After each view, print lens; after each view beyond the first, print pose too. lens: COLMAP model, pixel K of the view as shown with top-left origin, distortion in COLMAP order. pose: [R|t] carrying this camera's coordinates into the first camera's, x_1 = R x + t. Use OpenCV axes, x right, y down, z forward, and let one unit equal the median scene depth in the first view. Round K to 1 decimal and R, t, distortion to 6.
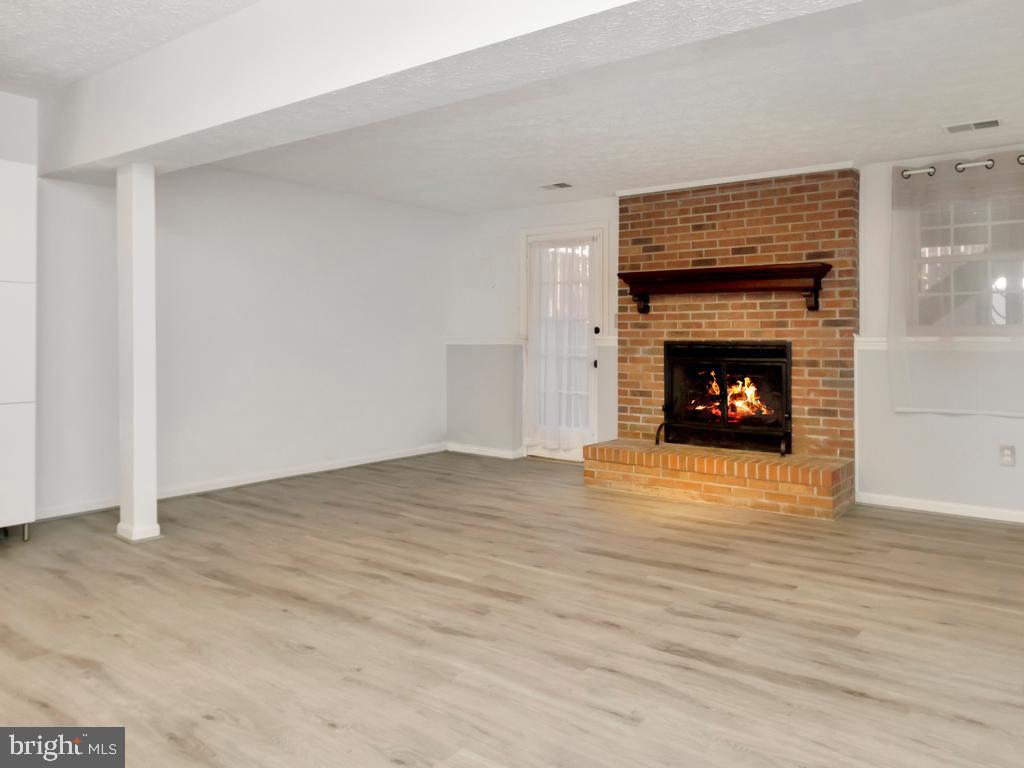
lens RADIAL K [[740.1, 0, 512.0], [0, 740.1, 384.0], [0, 0, 1]] dist [0.006227, -0.002124]
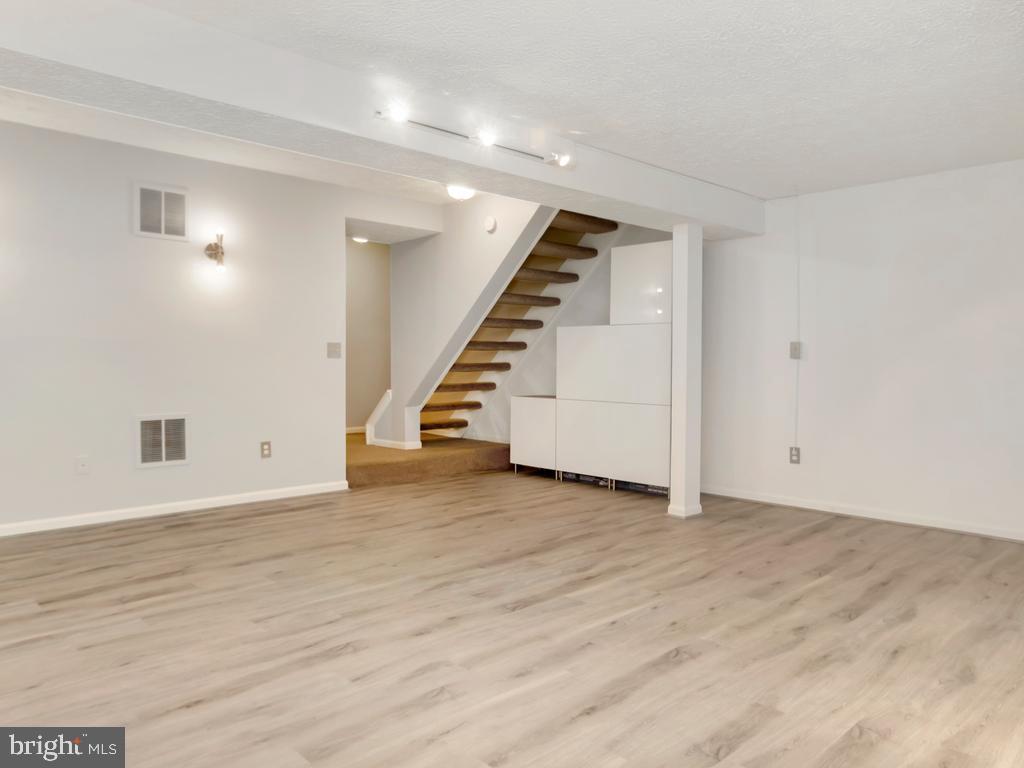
lens RADIAL K [[740.1, 0, 512.0], [0, 740.1, 384.0], [0, 0, 1]] dist [0.006227, -0.002124]
pose [[-0.167424, 0.022944, -0.985618, 1.073309], [-0.061629, 0.997530, 0.033690, -0.057977], [0.983957, 0.066383, -0.165596, 1.224676]]
